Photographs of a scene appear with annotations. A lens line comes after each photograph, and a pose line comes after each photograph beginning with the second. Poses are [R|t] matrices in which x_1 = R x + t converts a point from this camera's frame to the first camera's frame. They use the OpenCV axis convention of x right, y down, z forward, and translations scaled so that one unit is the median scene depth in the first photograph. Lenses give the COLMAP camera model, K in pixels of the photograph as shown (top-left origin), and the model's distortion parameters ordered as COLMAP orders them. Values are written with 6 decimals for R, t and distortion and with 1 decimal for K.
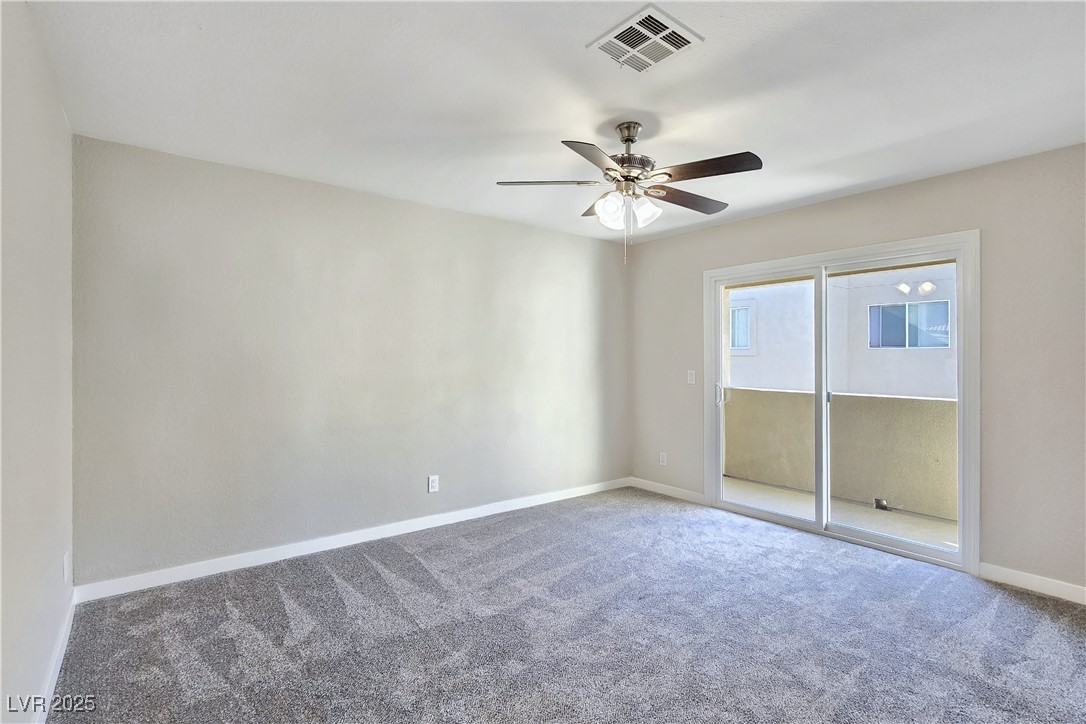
lens RADIAL K [[534.9, 0, 541.2], [0, 534.9, 356.8], [0, 0, 1]] dist [-0.004512, -0.000421]
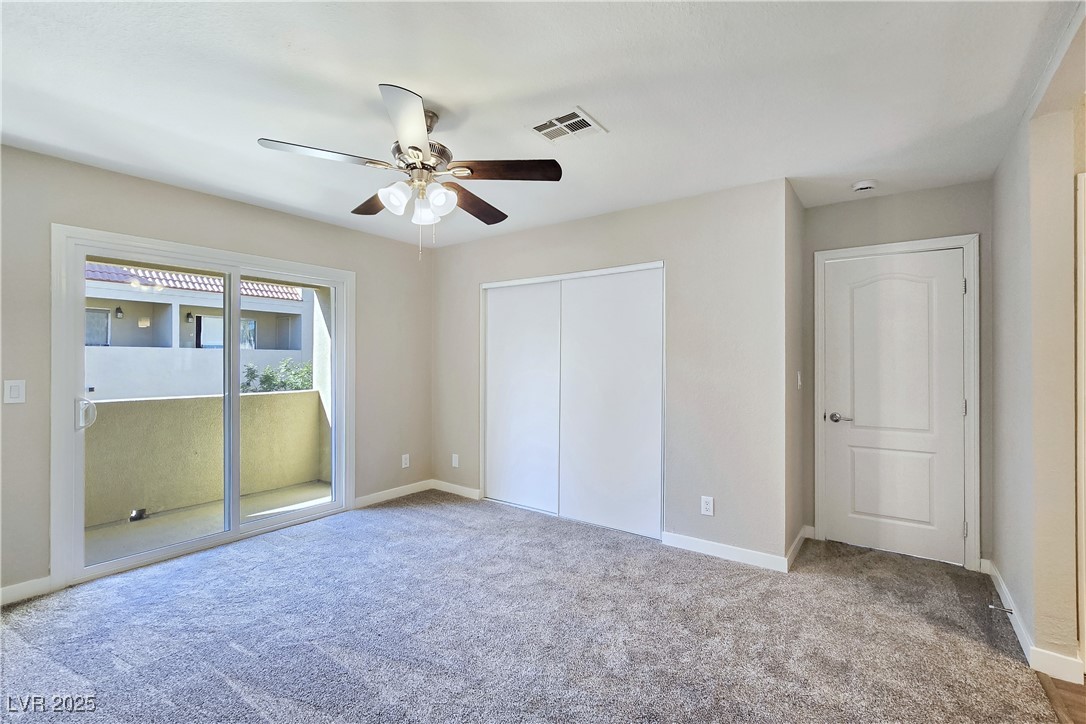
lens RADIAL K [[500.1, 0, 531.3], [0, 500.1, 358.5], [0, 0, 1]] dist [-0.027372, 0.000127]
pose [[-0.277055, -0.009113, 0.960811, -0.545622], [0.000028, 0.999955, 0.009492, -0.012254], [-0.960854, 0.002656, -0.277042, 0.800707]]
